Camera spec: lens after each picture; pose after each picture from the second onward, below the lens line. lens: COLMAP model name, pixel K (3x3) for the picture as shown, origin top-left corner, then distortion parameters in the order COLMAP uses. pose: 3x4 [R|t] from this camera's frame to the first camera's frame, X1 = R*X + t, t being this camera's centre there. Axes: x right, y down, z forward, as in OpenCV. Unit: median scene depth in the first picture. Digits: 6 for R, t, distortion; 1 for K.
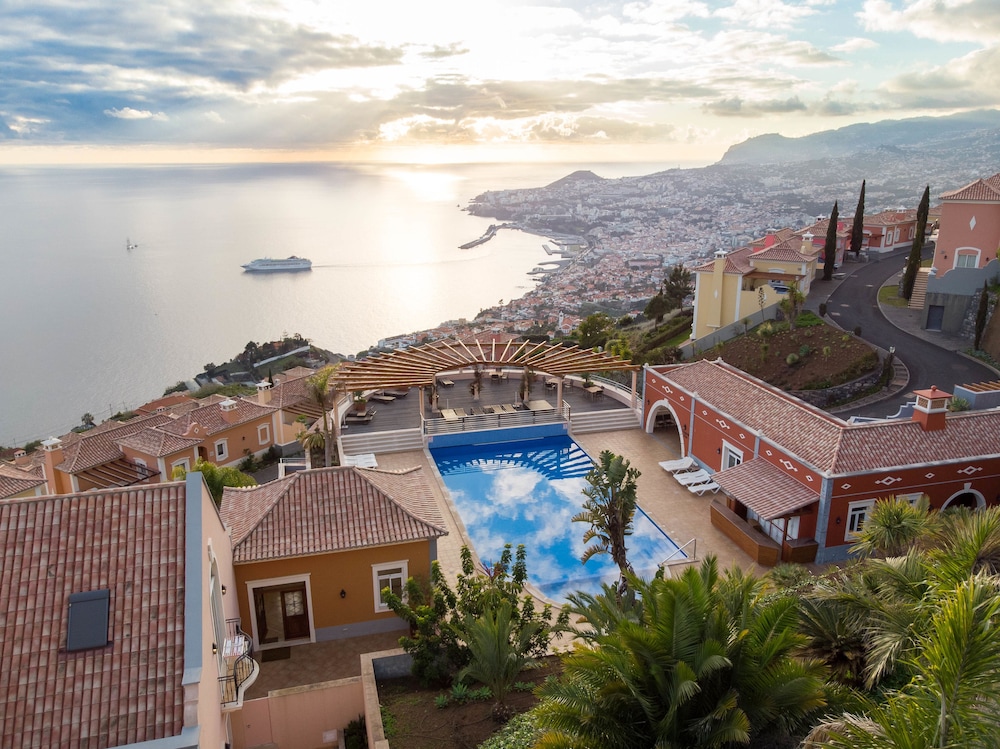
lens RADIAL K [[756.2, 0, 500.0], [0, 756.2, 374.5], [0, 0, 1]] dist [0.005917, -0.000877]
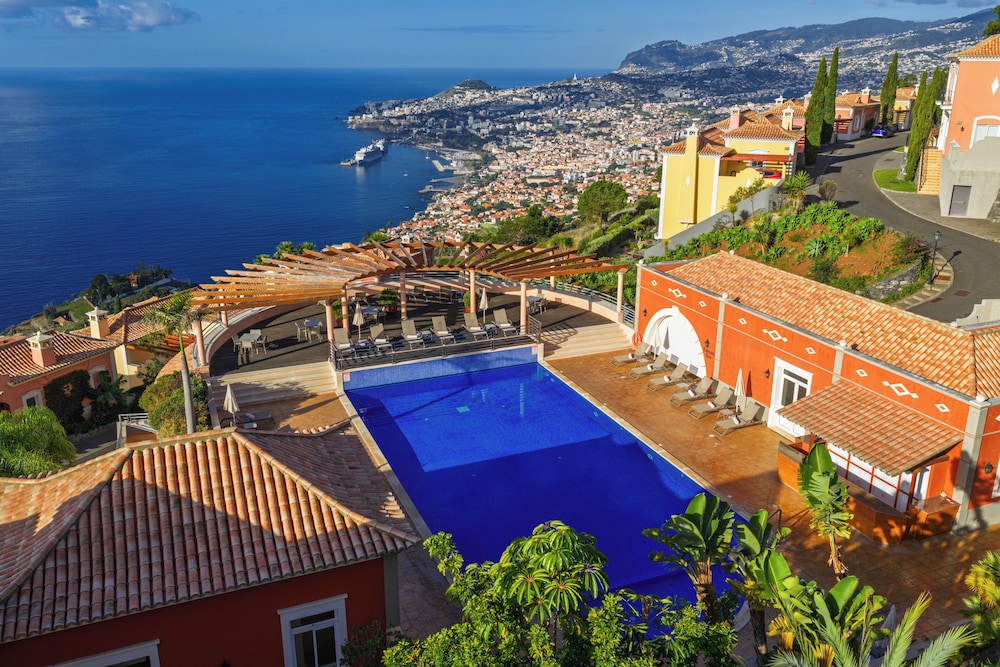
lens RADIAL K [[808.2, 0, 503.2], [0, 808.2, 354.8], [0, 0, 1]] dist [0.000712, 0.000986]
pose [[0.989881, -0.041483, 0.135700, -0.049706], [0.032831, 0.997320, 0.065390, 0.022709], [-0.138049, -0.060273, 0.988590, 0.255557]]
